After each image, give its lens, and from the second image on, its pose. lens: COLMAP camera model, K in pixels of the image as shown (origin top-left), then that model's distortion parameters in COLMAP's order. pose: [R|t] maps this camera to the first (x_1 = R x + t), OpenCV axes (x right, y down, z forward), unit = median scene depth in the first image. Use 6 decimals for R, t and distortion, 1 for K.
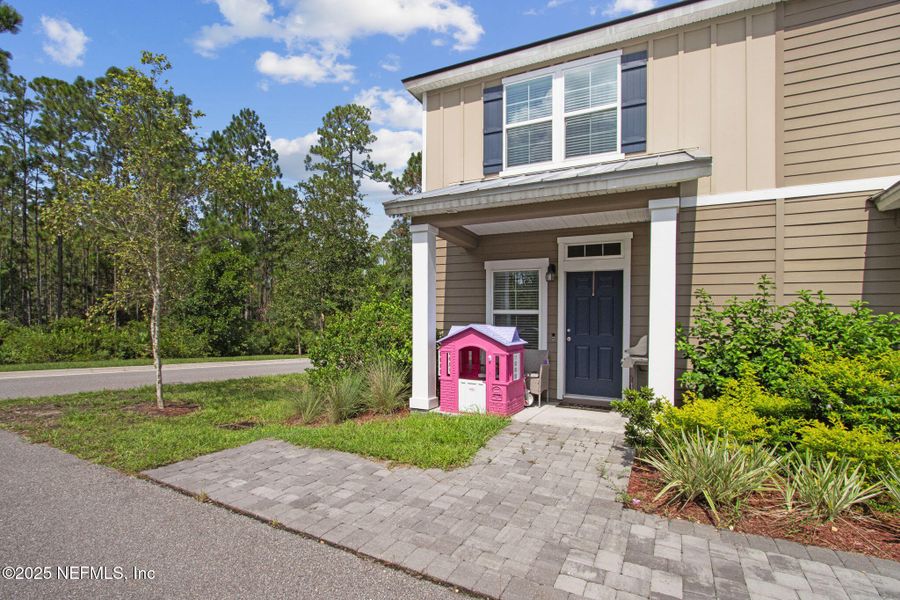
lens RADIAL K [[420.9, 0, 451.0], [0, 420.9, 334.4], [0, 0, 1]] dist [-0.023867, 0.000240]
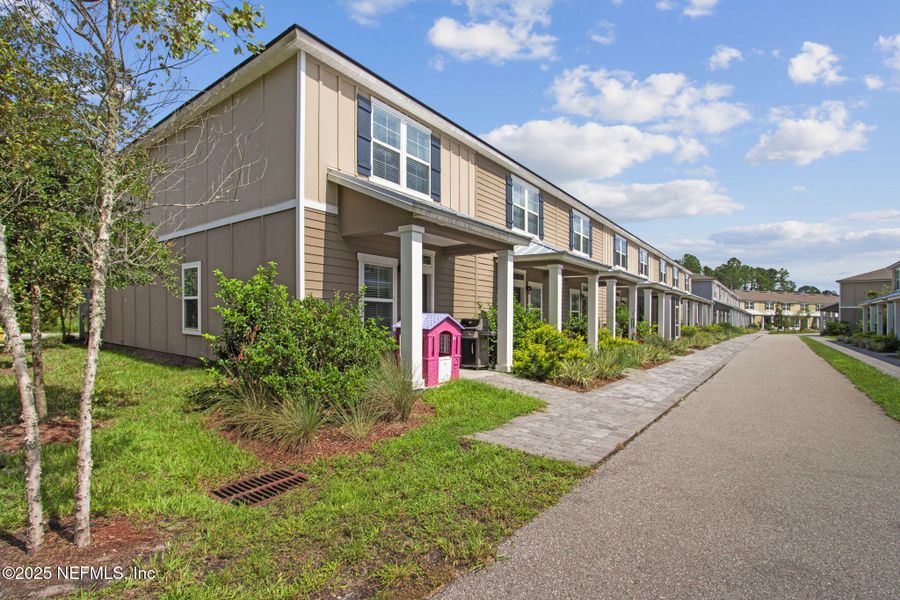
lens RADIAL K [[419.5, 0, 443.2], [0, 419.5, 288.3], [0, 0, 1]] dist [0.000409, 0.000049]
pose [[0.196038, 0.040348, 0.979766, -1.066755], [-0.006531, 0.999185, -0.039841, -0.044471], [-0.980575, 0.001411, 0.196141, 0.652155]]
